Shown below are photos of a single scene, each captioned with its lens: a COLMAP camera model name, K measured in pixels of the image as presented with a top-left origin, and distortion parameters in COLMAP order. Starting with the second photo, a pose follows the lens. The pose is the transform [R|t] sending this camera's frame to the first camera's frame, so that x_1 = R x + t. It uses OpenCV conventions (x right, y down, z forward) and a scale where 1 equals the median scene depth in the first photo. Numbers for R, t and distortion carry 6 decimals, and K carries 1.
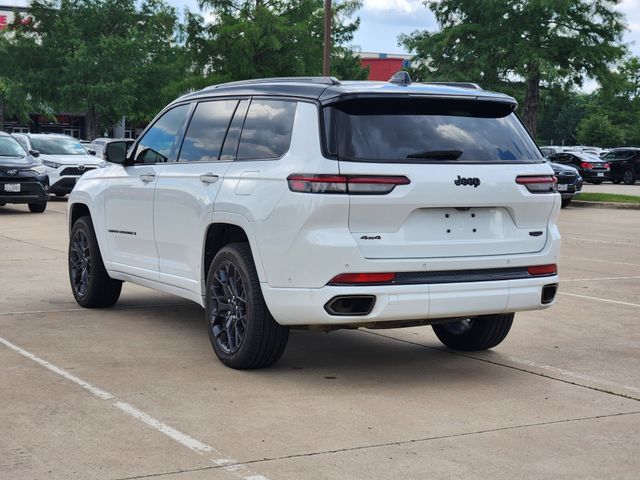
lens RADIAL K [[1155.4, 0, 320.0], [0, 1155.4, 240.0], [0, 0, 1]] dist [0.017279, 0.088646]
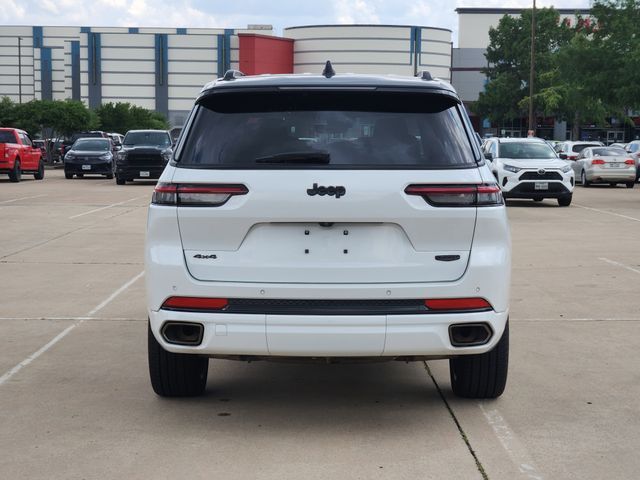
lens RADIAL K [[1157.6, 0, 303.5], [0, 1157.6, 261.3], [0, 0, 1]] dist [0.031143, 0.140527]
pose [[0.877588, 0.033917, -0.478214, 0.476761], [-0.026922, 0.999407, 0.021476, -0.017186], [0.478659, -0.005973, 0.877981, 0.259811]]
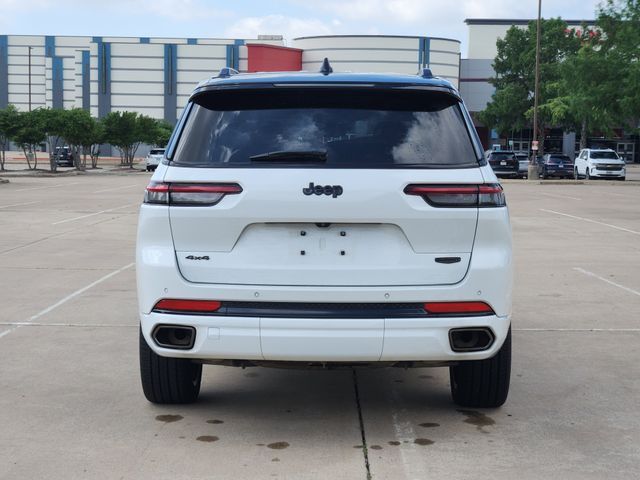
lens RADIAL K [[1155.4, 0, 320.0], [0, 1155.4, 240.0], [0, 0, 1]] dist [0.017279, 0.088646]
pose [[0.880590, 0.024431, -0.473248, 0.472122], [-0.030649, 0.999515, -0.005432, -0.011765], [0.472886, 0.019288, 0.880912, 0.286675]]
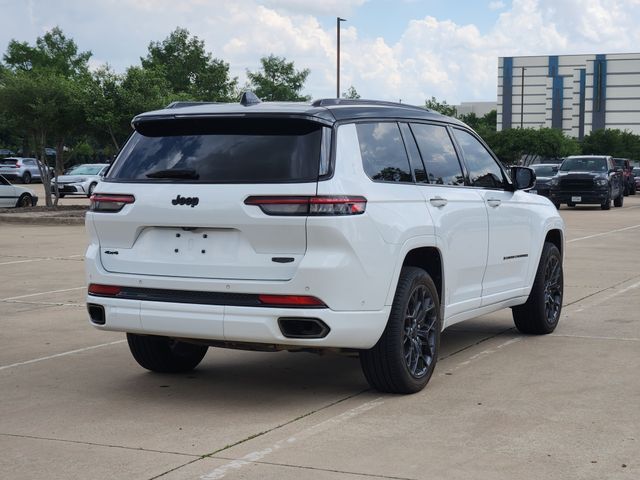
lens RADIAL K [[1155.4, 0, 320.0], [0, 1155.4, 240.0], [0, 0, 1]] dist [0.017279, 0.088646]
pose [[0.590943, 0.034509, -0.805975, 0.938595], [-0.059010, 0.998257, -0.000525, -0.022282], [0.804552, 0.047871, 0.591950, 0.479590]]
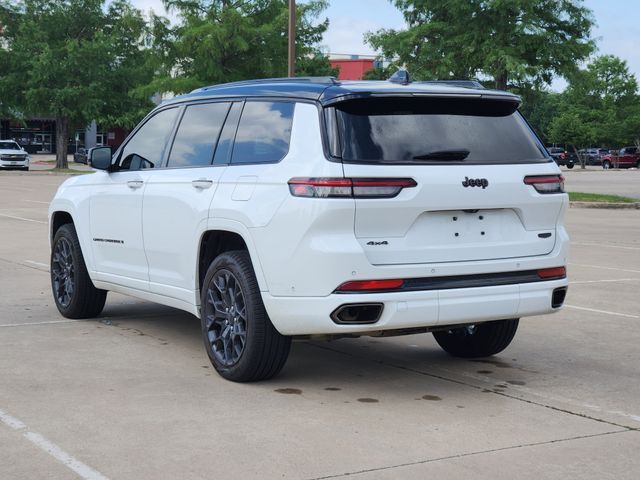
lens RADIAL K [[1138.1, 0, 304.3], [0, 1138.1, 237.9], [0, 0, 1]] dist [0.065827, 0.097286]
pose [[0.999542, -0.017383, 0.024786, -0.037079], [0.017425, 0.999847, -0.001492, -0.005425], [-0.024756, 0.001923, 0.999692, 0.050629]]
